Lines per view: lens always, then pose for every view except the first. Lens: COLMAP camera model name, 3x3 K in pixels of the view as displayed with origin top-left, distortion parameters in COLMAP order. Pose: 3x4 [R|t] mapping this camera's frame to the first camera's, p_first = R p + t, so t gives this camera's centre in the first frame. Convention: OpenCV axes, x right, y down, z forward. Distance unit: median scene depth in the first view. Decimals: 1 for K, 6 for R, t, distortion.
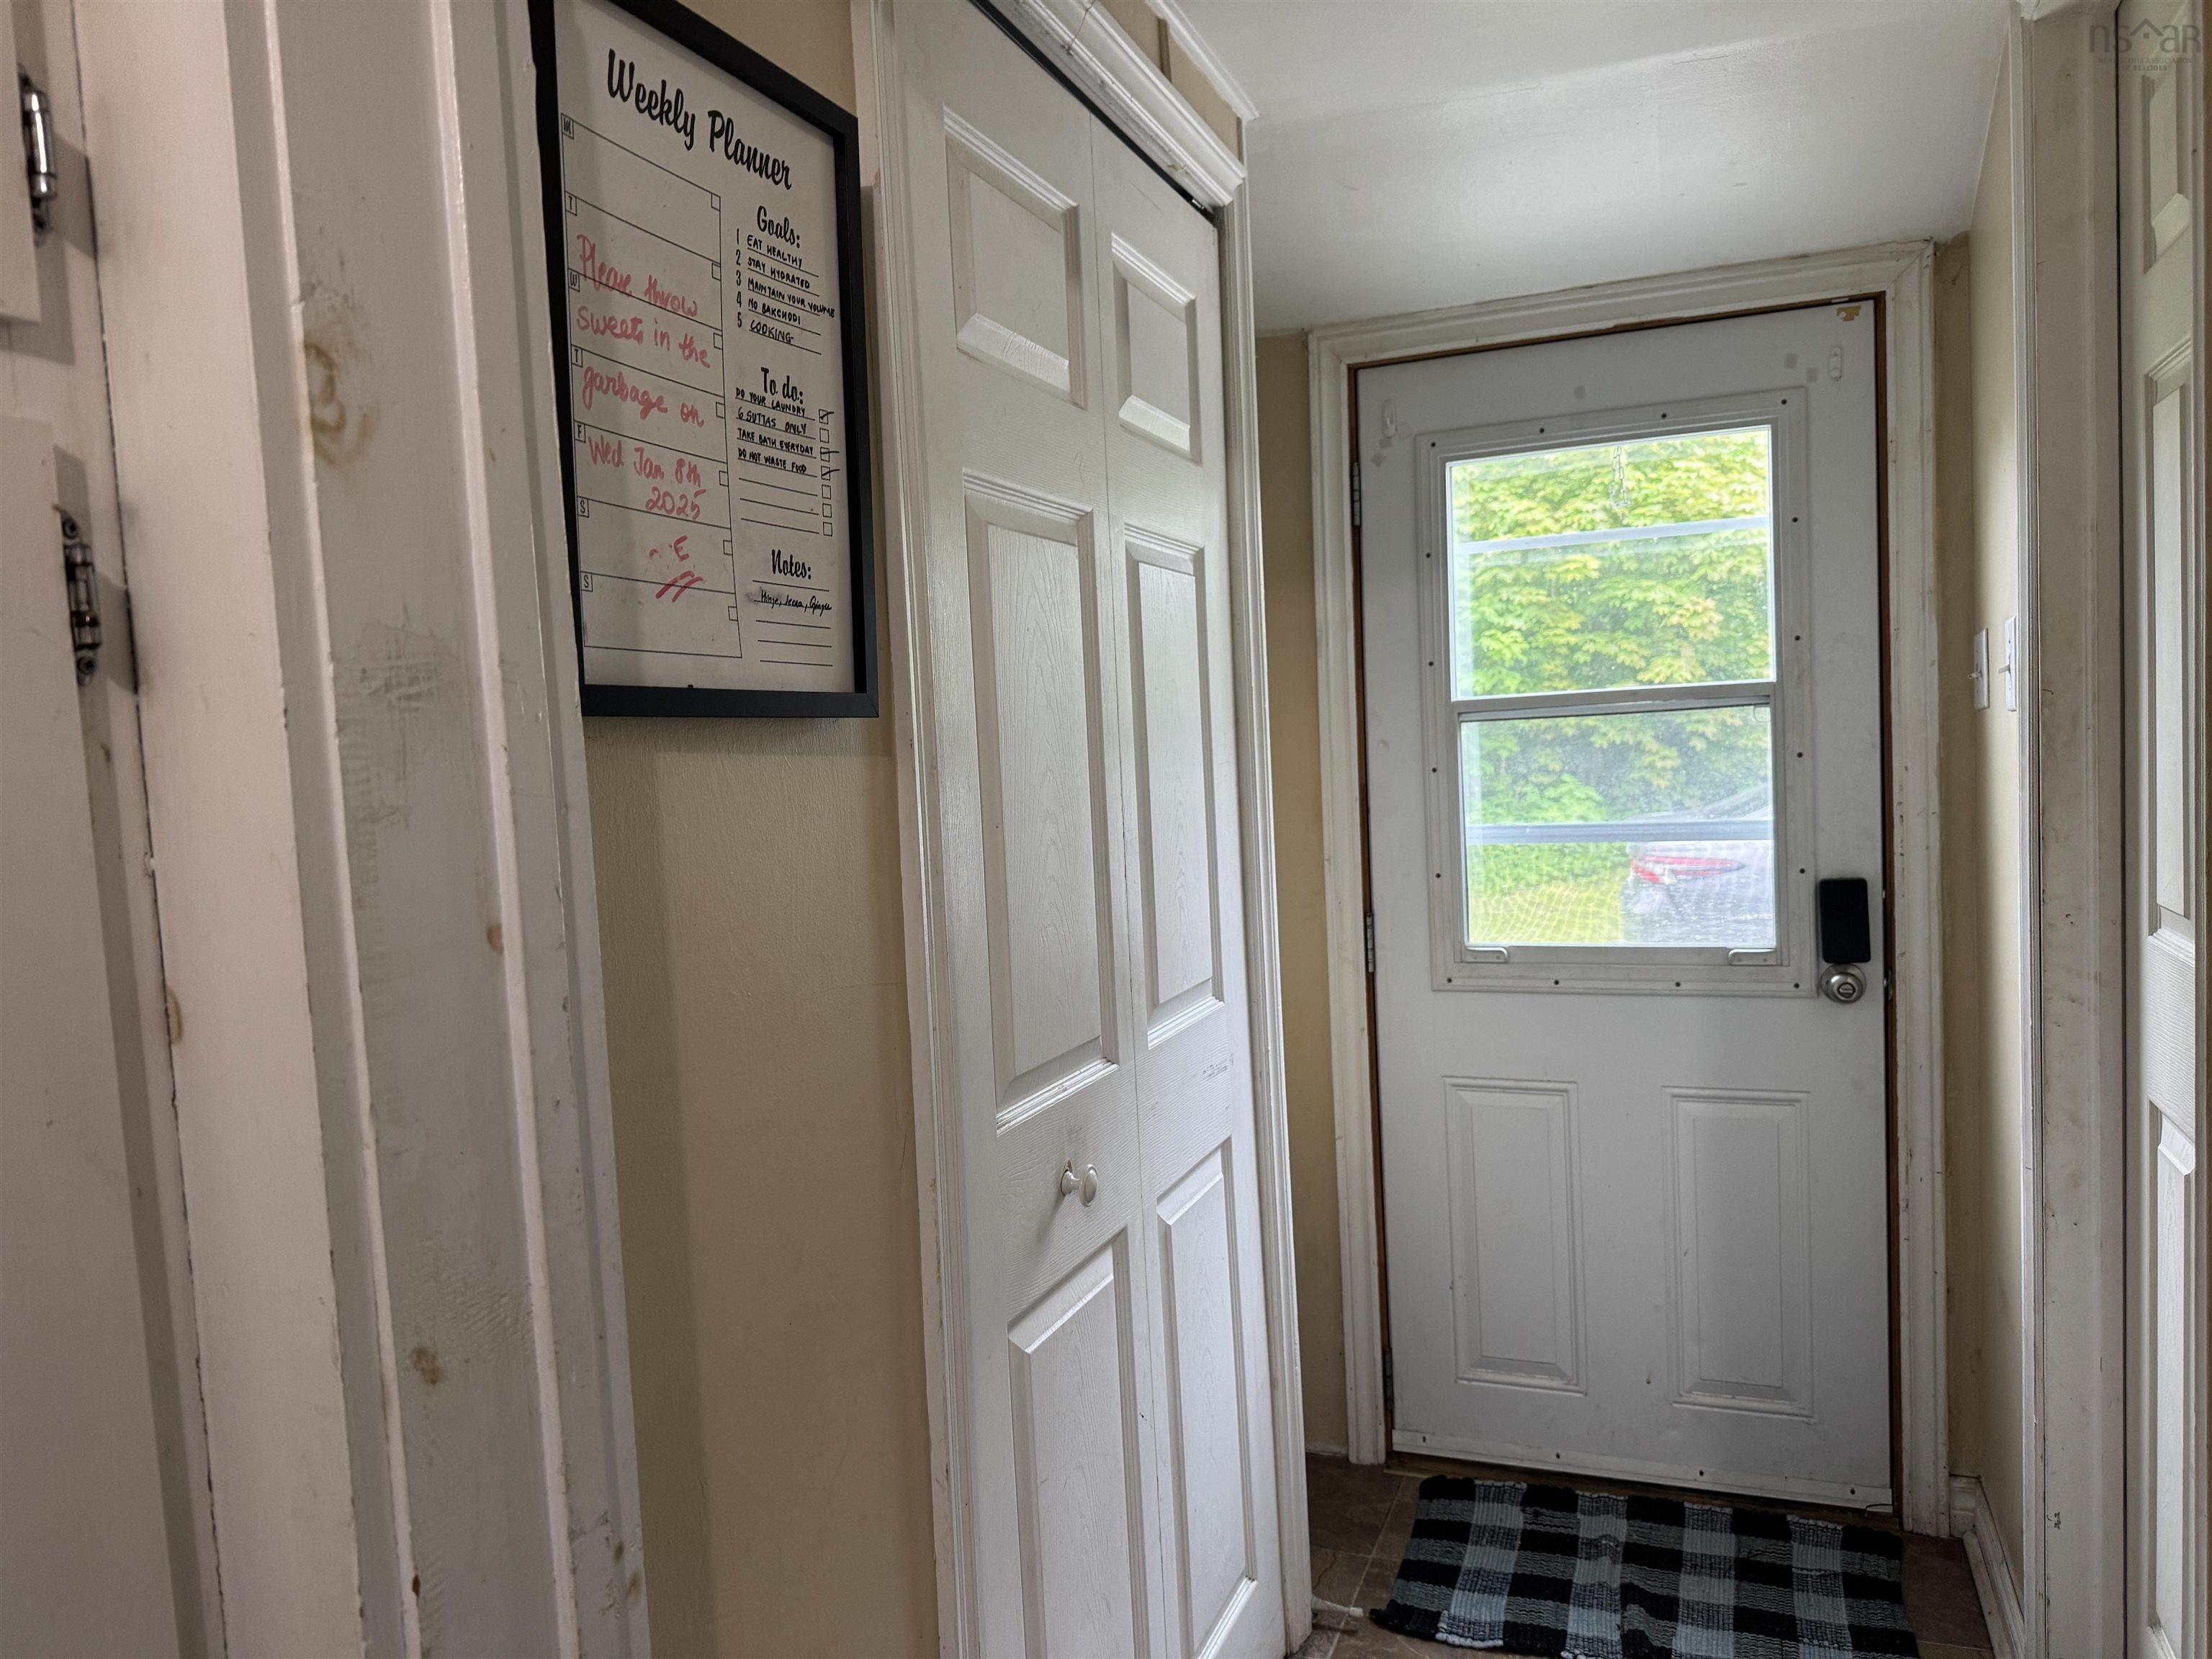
lens RADIAL K [[1568.7, 0, 1100.9], [0, 1568.7, 858.3], [0, 0, 1]] dist [0.089677, -0.137159]
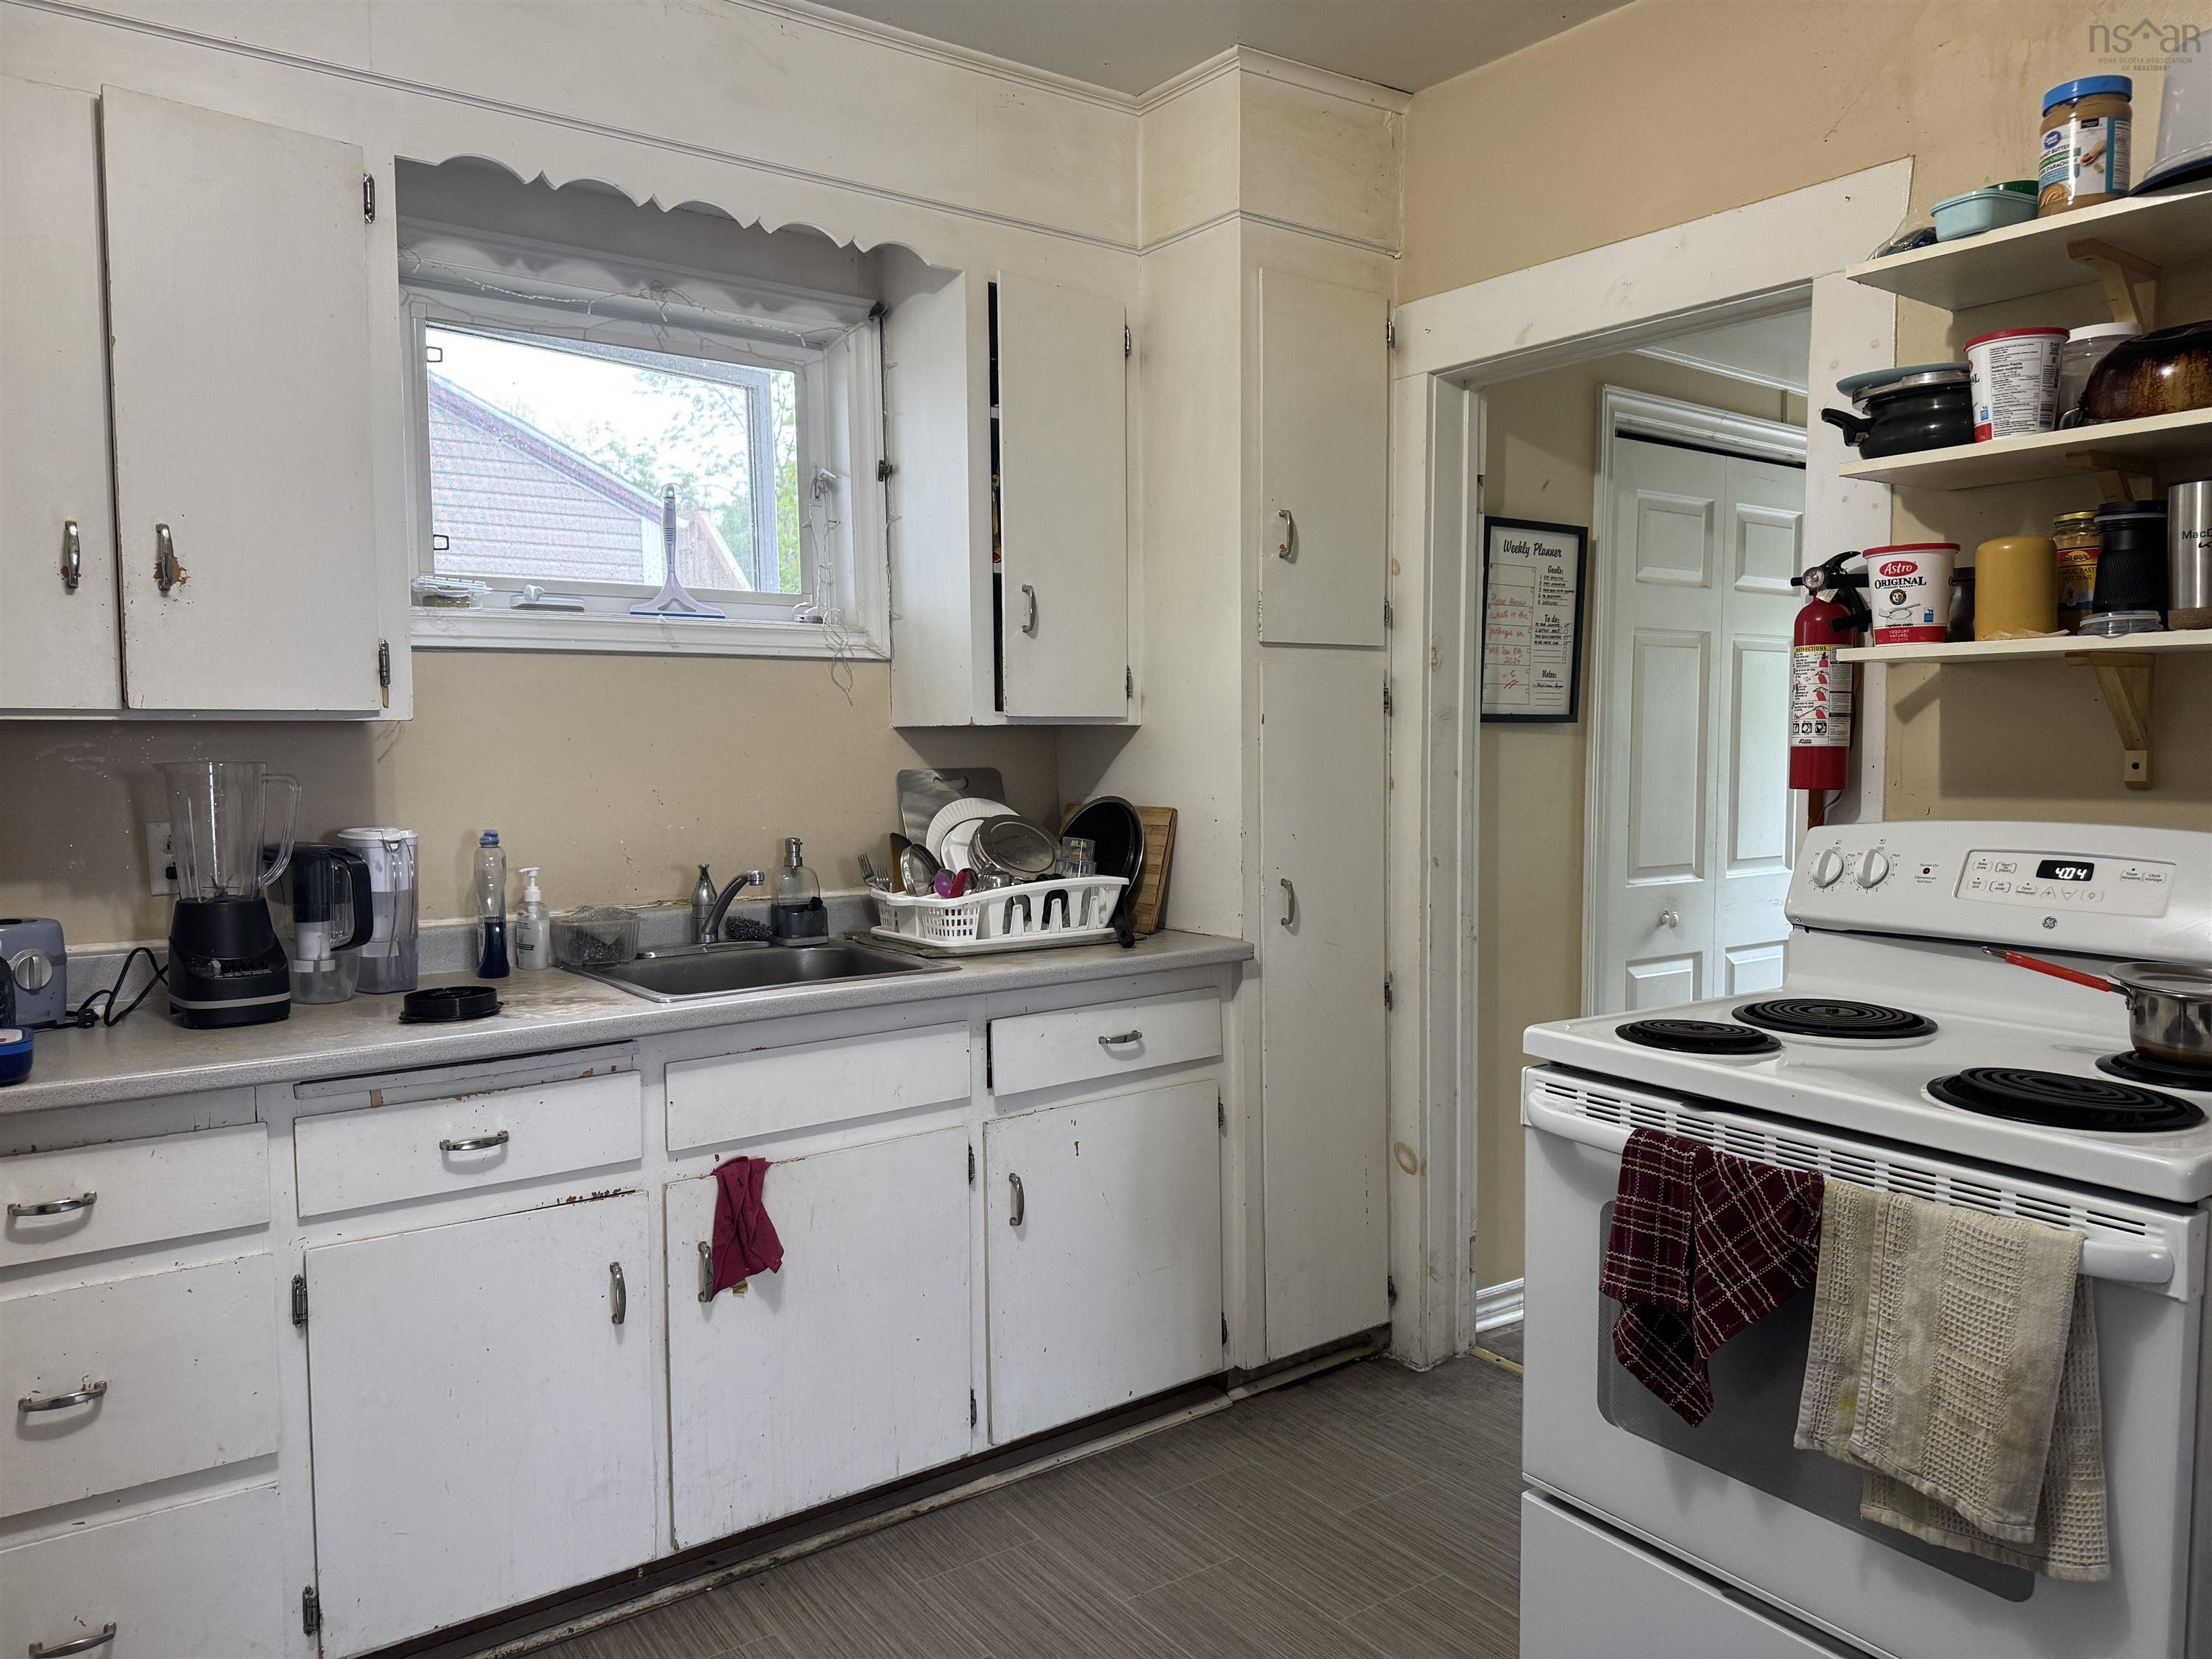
lens RADIAL K [[1568.7, 0, 1100.9], [0, 1568.7, 858.3], [0, 0, 1]] dist [0.089677, -0.137159]
pose [[0.848778, 0.083128, -0.522175, 0.706016], [-0.076171, 0.996486, 0.034823, 0.136362], [0.523235, 0.010218, 0.852127, -2.111801]]
